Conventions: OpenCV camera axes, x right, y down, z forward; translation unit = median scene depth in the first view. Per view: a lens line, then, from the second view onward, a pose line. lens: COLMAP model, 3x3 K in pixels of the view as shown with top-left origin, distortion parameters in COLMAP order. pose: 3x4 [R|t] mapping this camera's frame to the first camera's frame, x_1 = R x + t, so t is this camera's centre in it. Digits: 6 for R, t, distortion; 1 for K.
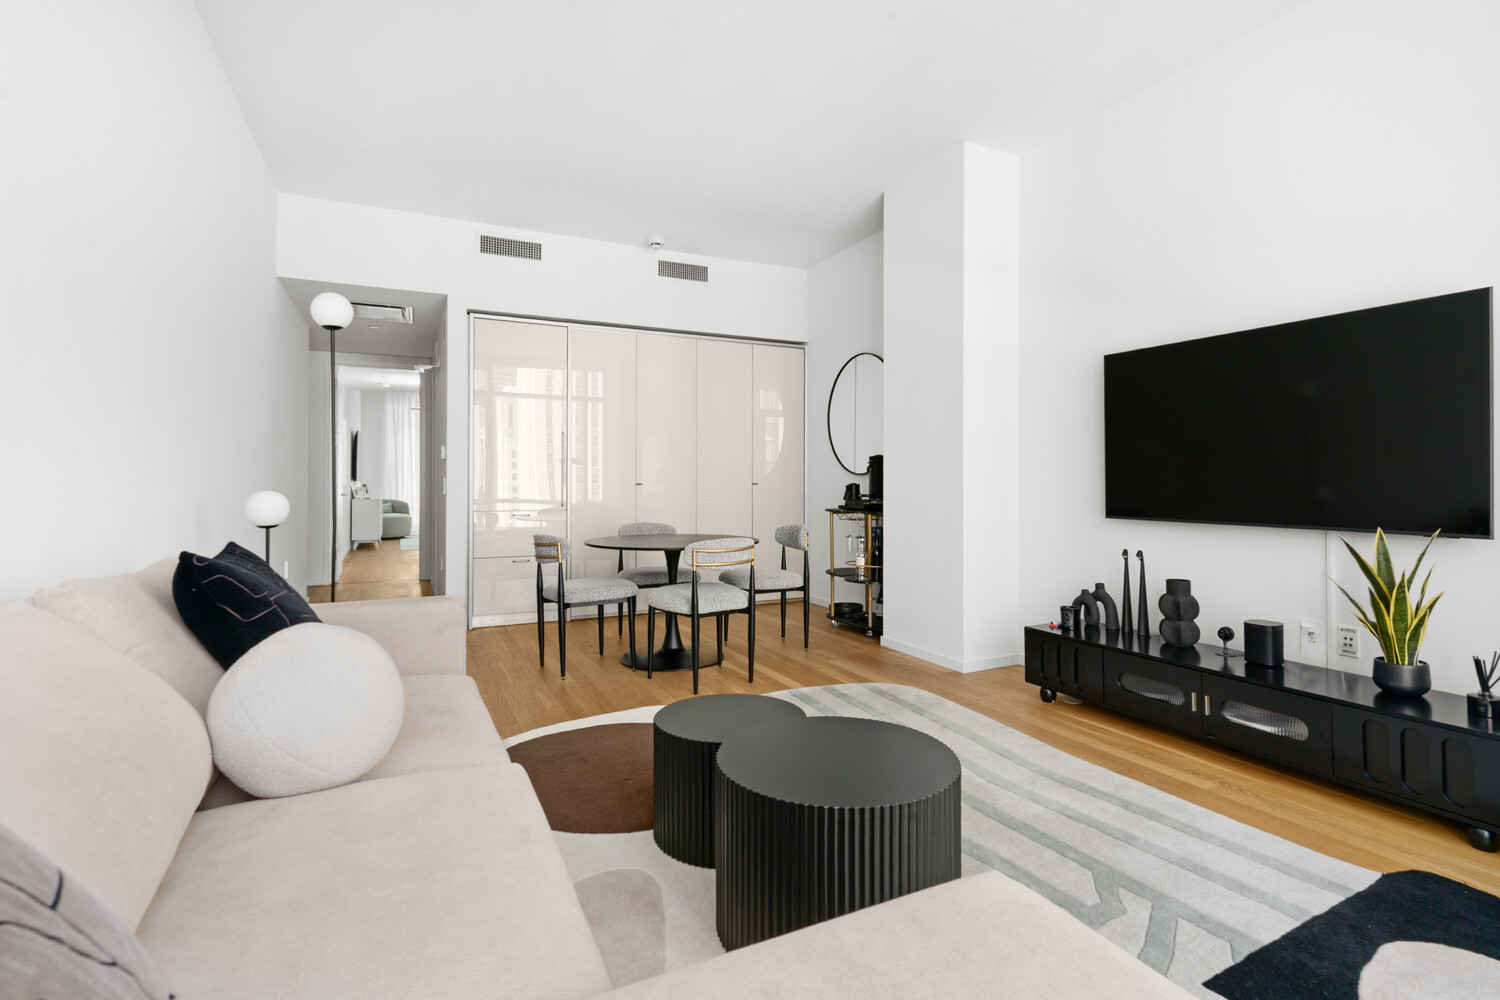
lens RADIAL K [[715.3, 0, 770.7], [0, 715.3, 475.3], [0, 0, 1]] dist [0.002024, 0.000075]
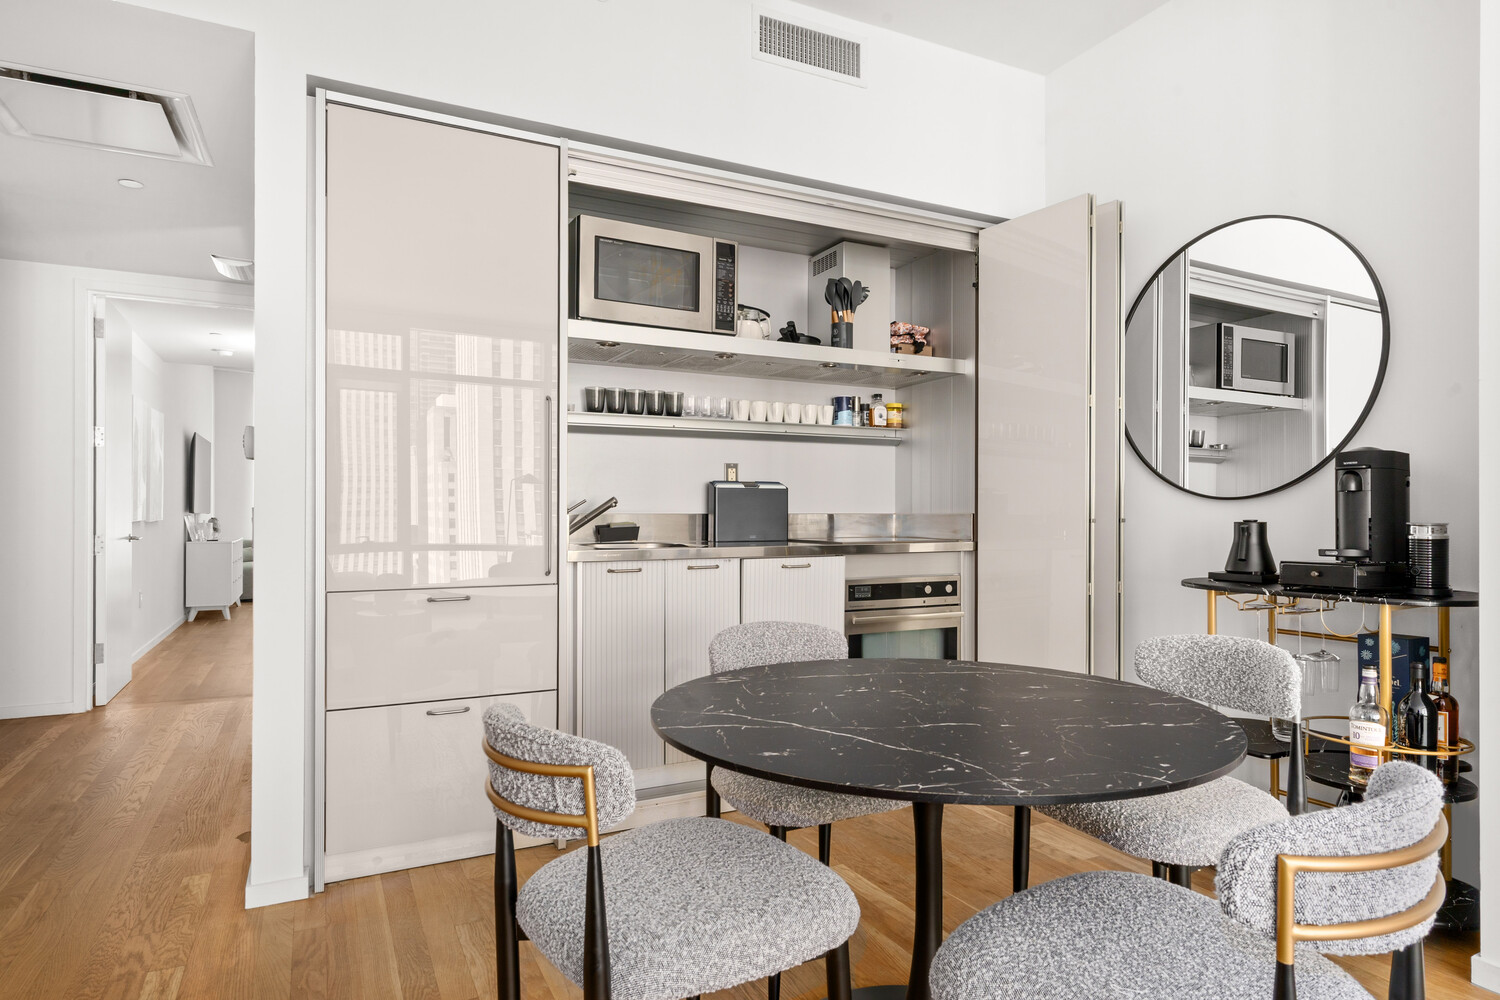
lens RADIAL K [[867.2, 0, 748.8], [0, 867.2, 505.6], [0, 0, 1]] dist [-0.005055, -0.000309]
pose [[0.999955, 0.000332, -0.009506, -0.082511], [-0.000338, 1.000000, -0.000621, 0.001832], [0.009506, 0.000624, 0.999955, 0.244286]]
